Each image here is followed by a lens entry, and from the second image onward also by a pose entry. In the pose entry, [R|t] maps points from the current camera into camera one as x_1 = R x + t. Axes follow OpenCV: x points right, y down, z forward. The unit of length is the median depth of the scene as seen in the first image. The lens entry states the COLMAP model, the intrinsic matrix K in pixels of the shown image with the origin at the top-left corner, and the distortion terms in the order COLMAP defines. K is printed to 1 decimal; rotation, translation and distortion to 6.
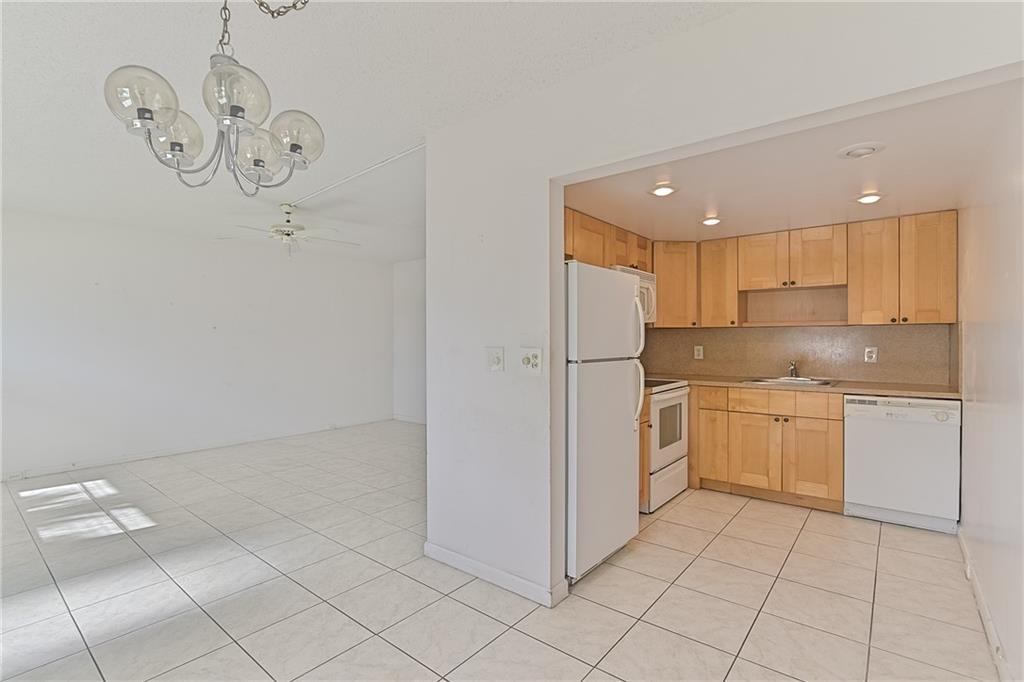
lens RADIAL K [[474.9, 0, 509.9], [0, 474.9, 342.0], [0, 0, 1]] dist [-0.019069, 0.003018]
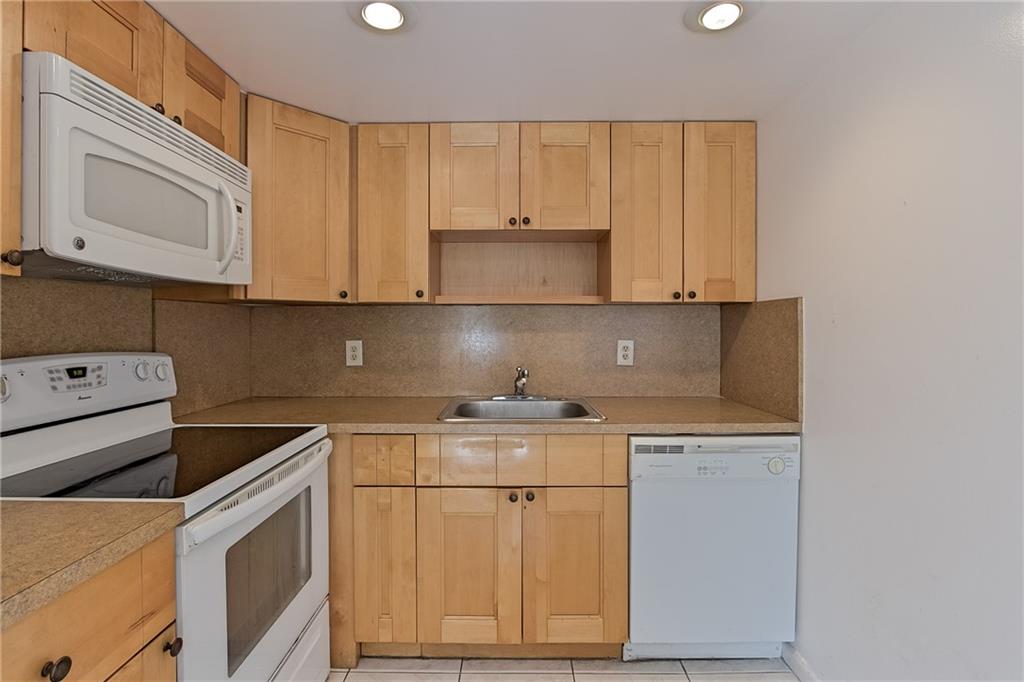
lens RADIAL K [[474.9, 0, 501.9], [0, 474.9, 328.2], [0, 0, 1]] dist [-0.019069, 0.003018]
pose [[0.785521, -0.000967, 0.618834, 0.262453], [0.002461, 0.999996, -0.001561, -0.004476], [-0.618830, 0.002749, 0.785520, 0.631936]]
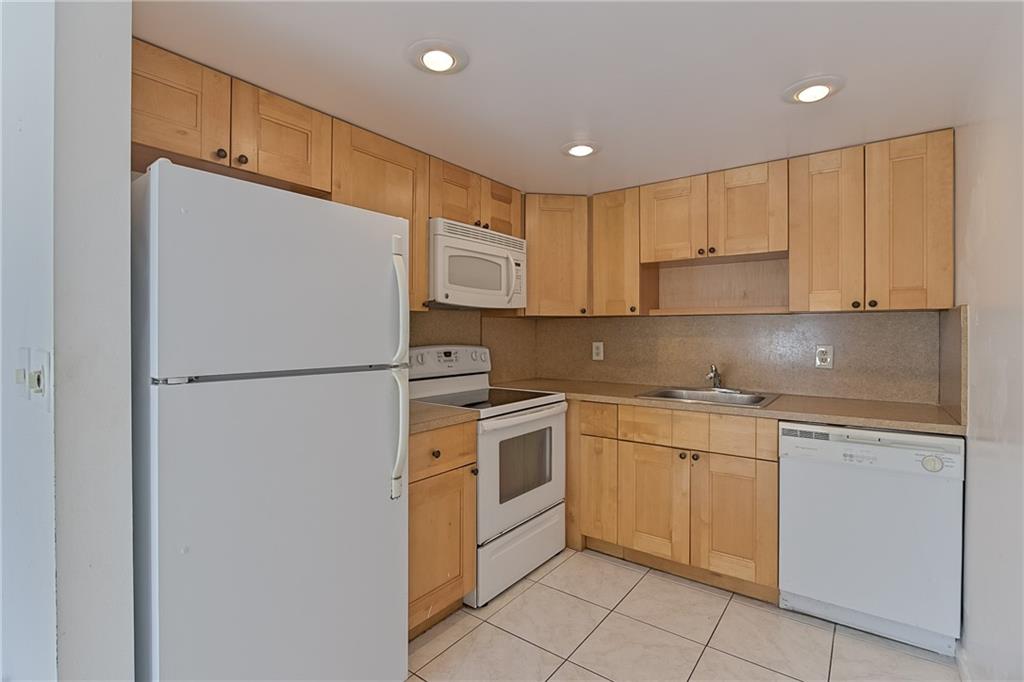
lens RADIAL K [[474.9, 0, 508.3], [0, 474.9, 332.8], [0, 0, 1]] dist [-0.019069, 0.003018]
pose [[0.999301, 0.003797, 0.037194, 0.297971], [-0.003654, 0.999986, -0.003915, -0.003139], [-0.037209, 0.003776, 0.999300, 0.351092]]
